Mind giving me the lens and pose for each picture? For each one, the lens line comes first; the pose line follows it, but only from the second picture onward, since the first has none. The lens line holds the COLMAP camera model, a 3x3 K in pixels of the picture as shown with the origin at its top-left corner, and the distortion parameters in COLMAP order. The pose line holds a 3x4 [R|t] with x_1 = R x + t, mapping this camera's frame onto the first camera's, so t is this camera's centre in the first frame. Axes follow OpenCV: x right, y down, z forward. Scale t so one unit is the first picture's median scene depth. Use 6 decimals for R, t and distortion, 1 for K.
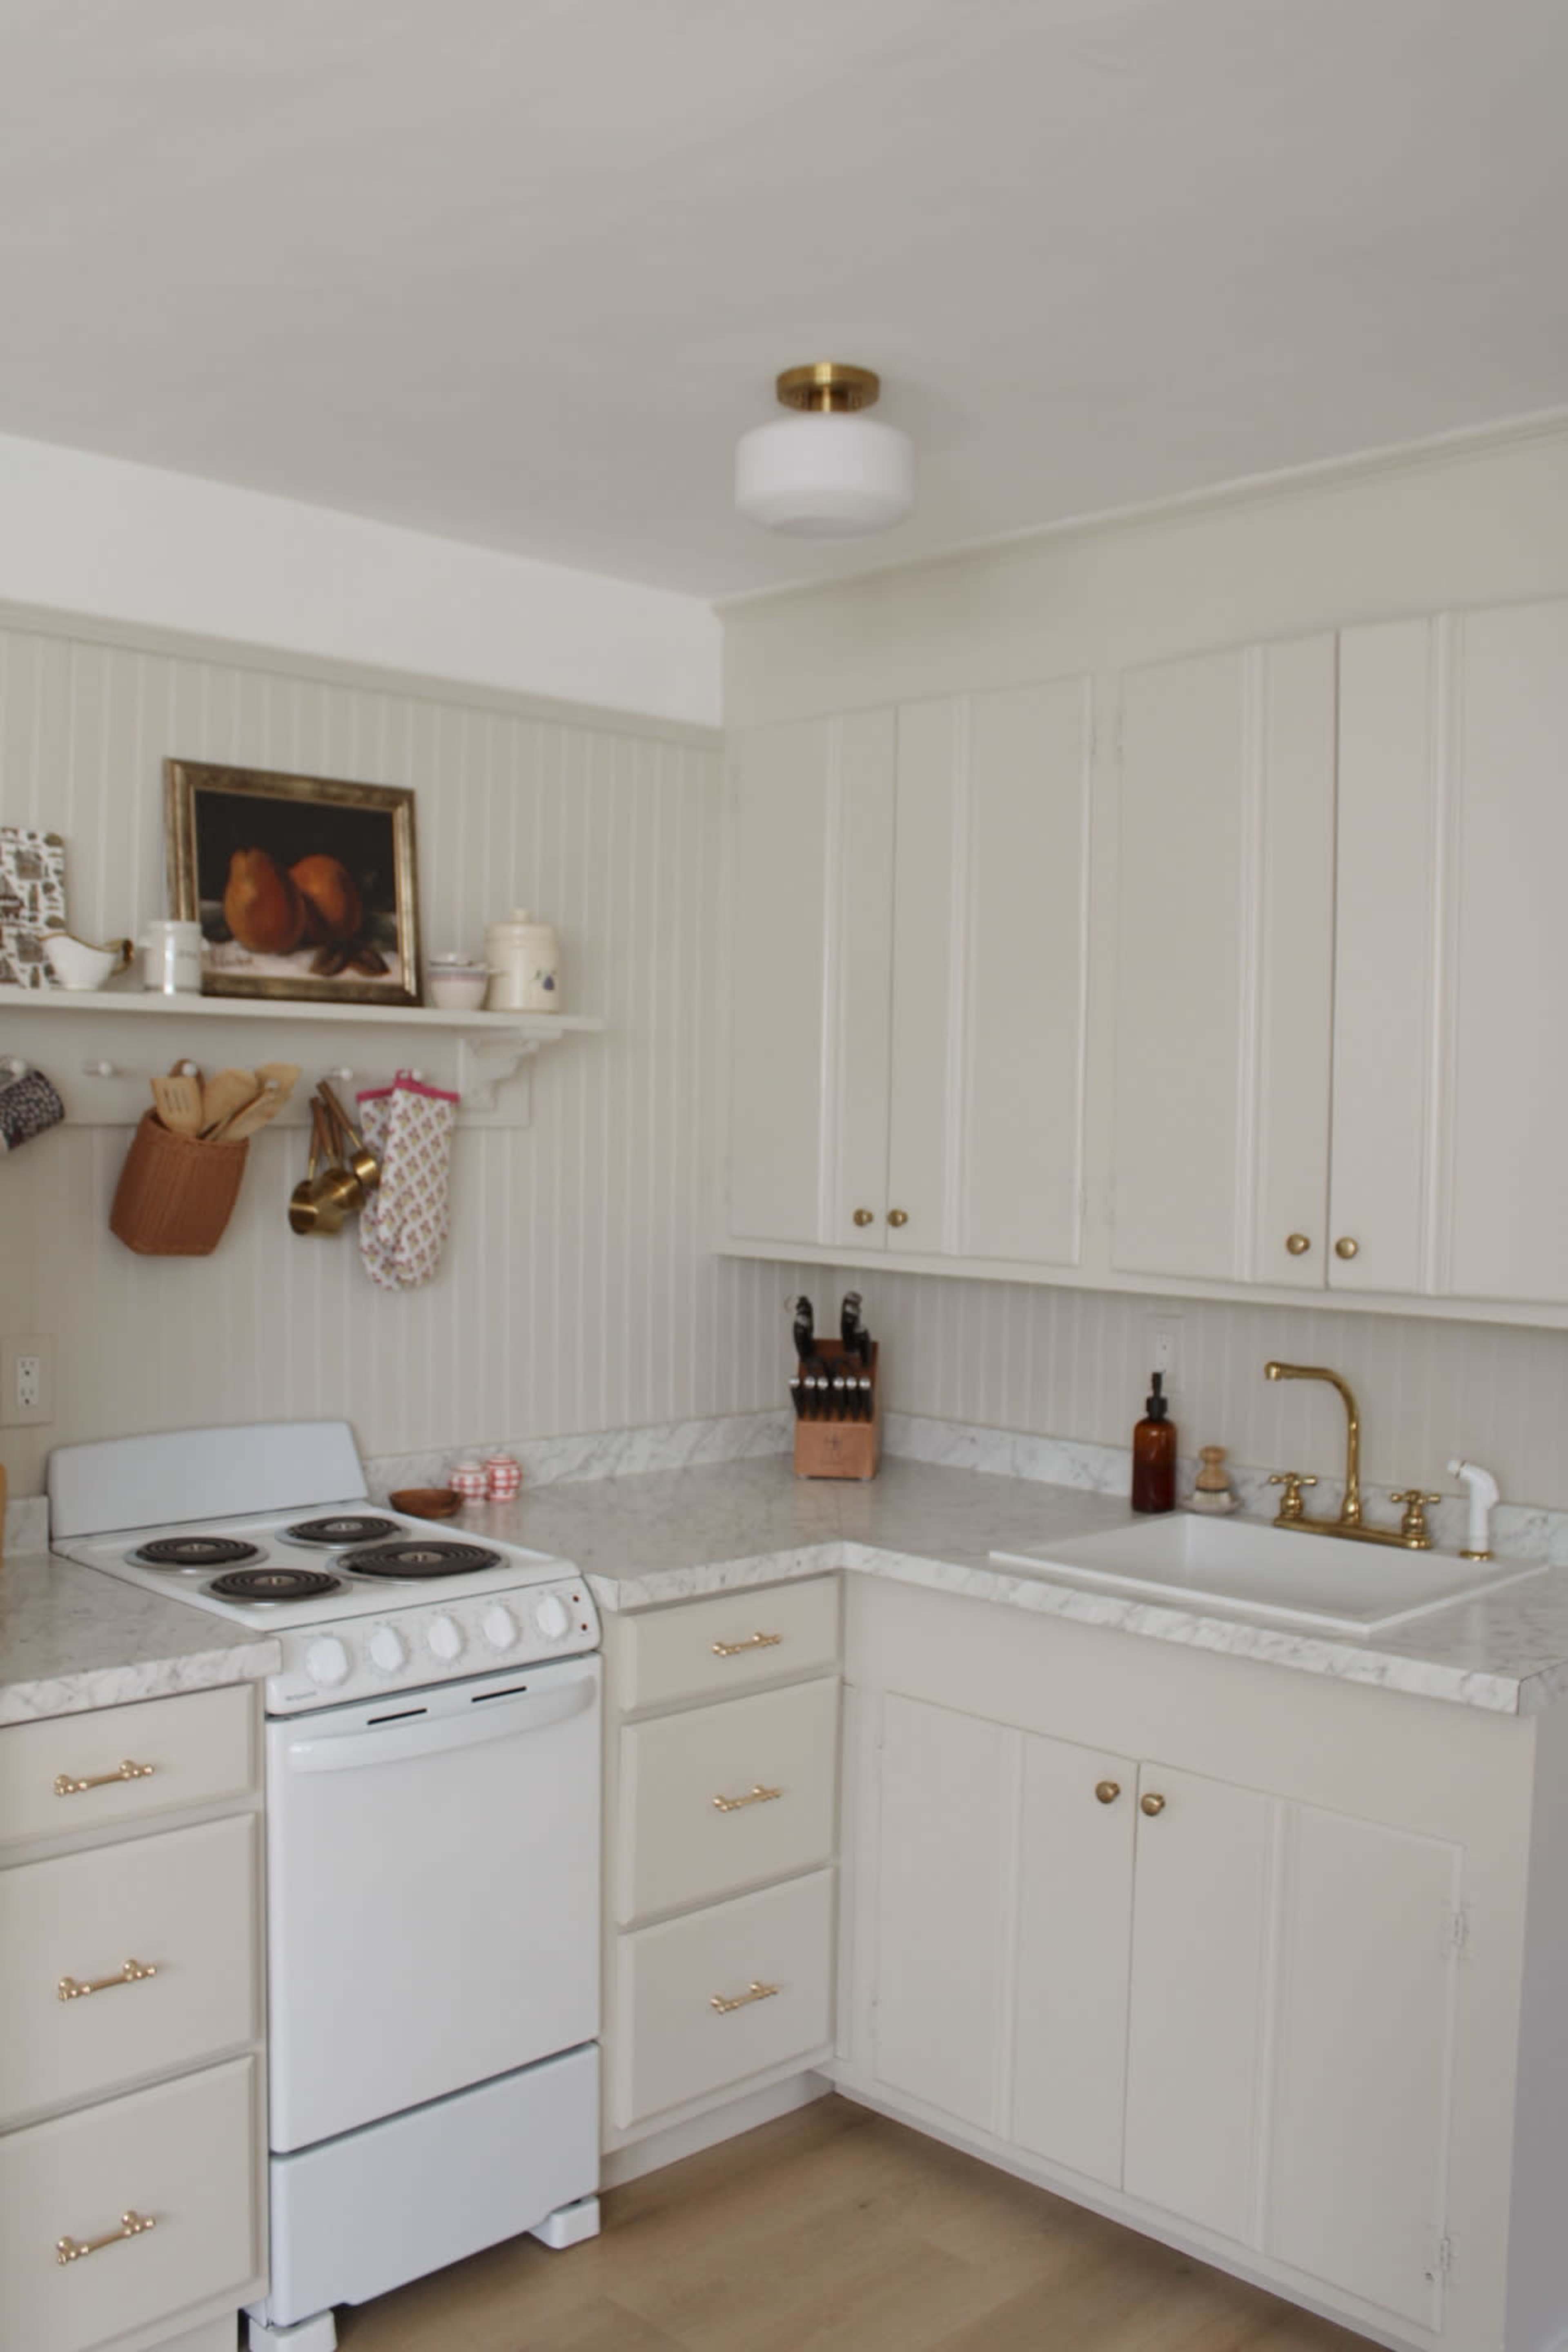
lens RADIAL K [[2087.7, 0, 779.3], [0, 2087.7, 1208.6], [0, 0, 1]] dist [-0.143576, 0.092809]
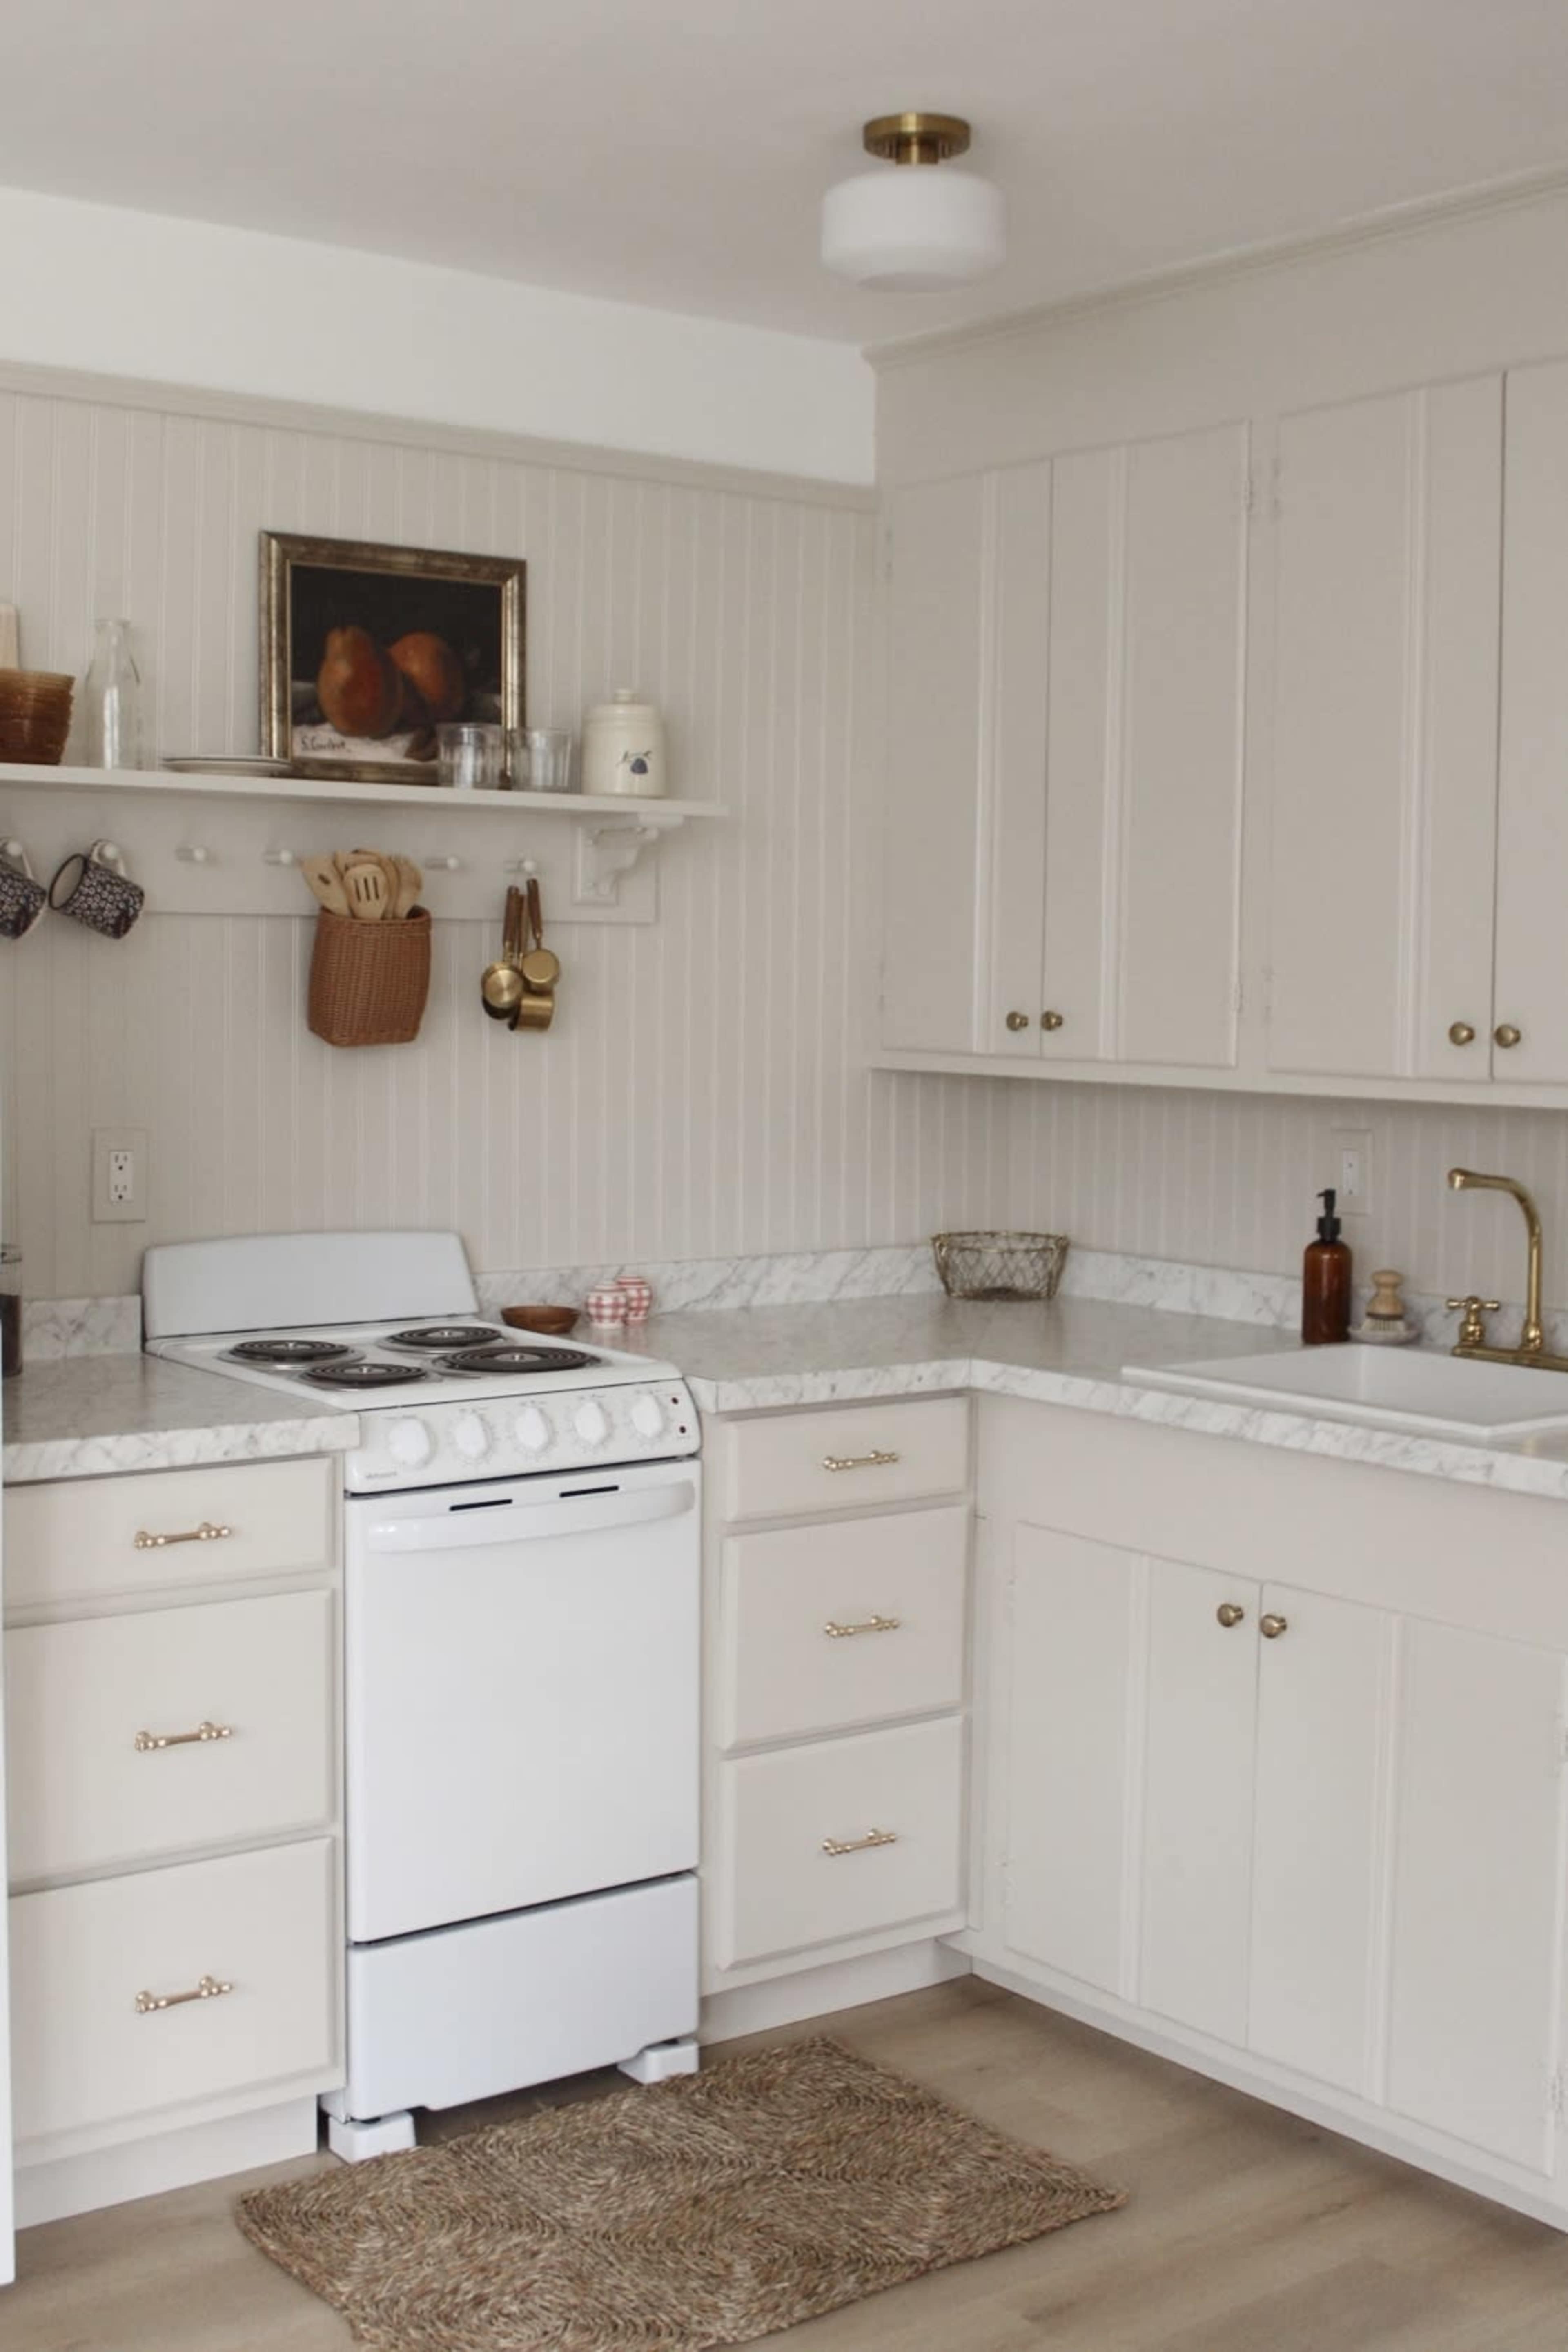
lens RADIAL K [[2695.7, 0, 784.0], [0, 2695.7, 1176.0], [0, 0, 1]] dist [-0.045536, -0.529418]
pose [[0.992100, 0.005463, -0.125331, 0.105996], [-0.002021, 0.999618, 0.027570, 0.047987], [0.125434, -0.027099, 0.991732, -0.226331]]
